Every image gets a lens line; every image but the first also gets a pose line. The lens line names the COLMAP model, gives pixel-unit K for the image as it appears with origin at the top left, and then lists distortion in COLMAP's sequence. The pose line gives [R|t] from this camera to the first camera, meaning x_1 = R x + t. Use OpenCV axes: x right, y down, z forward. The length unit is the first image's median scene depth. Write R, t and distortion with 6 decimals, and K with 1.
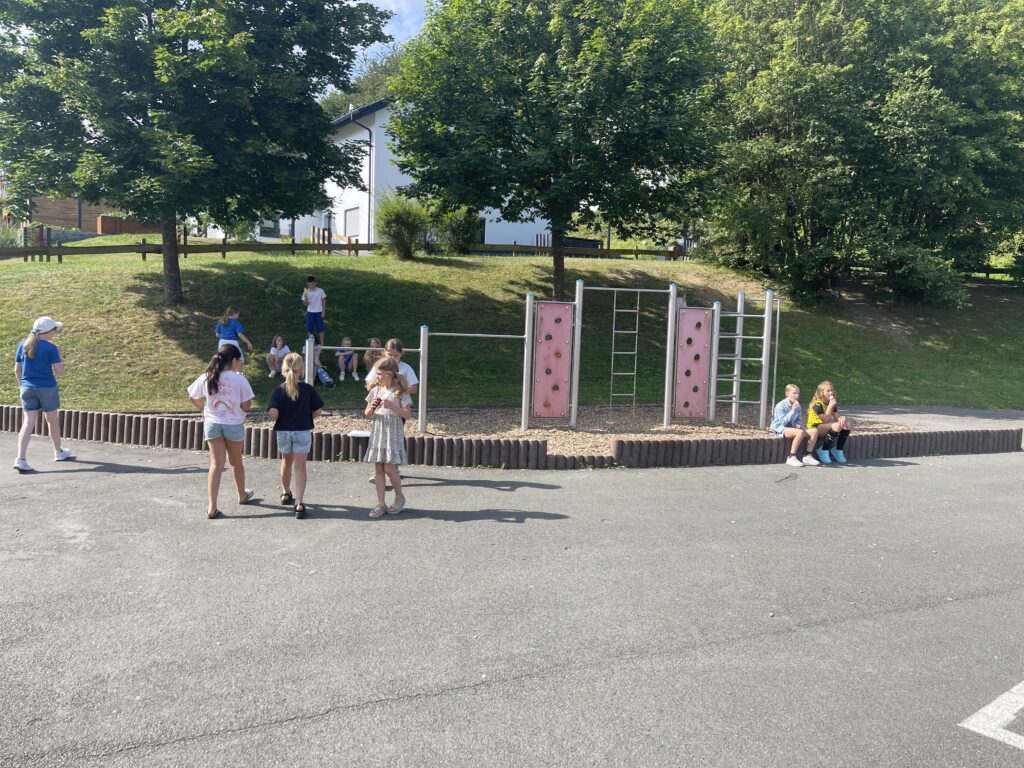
lens RADIAL K [[748.5, 0, 512.9], [0, 748.5, 385.0], [0, 0, 1]] dist [0.022691, 0.000420]
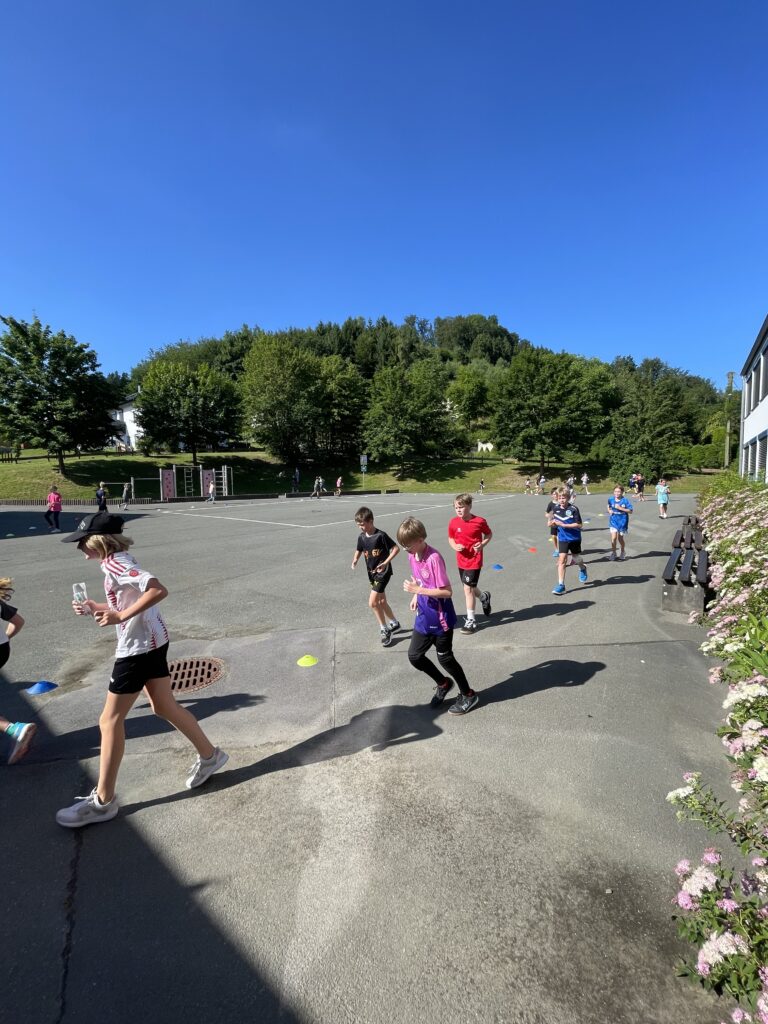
lens RADIAL K [[413.6, 0, 377.5], [0, 413.6, 513.6], [0, 0, 1]] dist [0.001043, 0.002332]
pose [[0.972512, -0.065498, 0.223451, 0.555101], [0.063886, 0.997853, 0.014445, 0.144710], [-0.223917, 0.000227, 0.974608, -1.267949]]
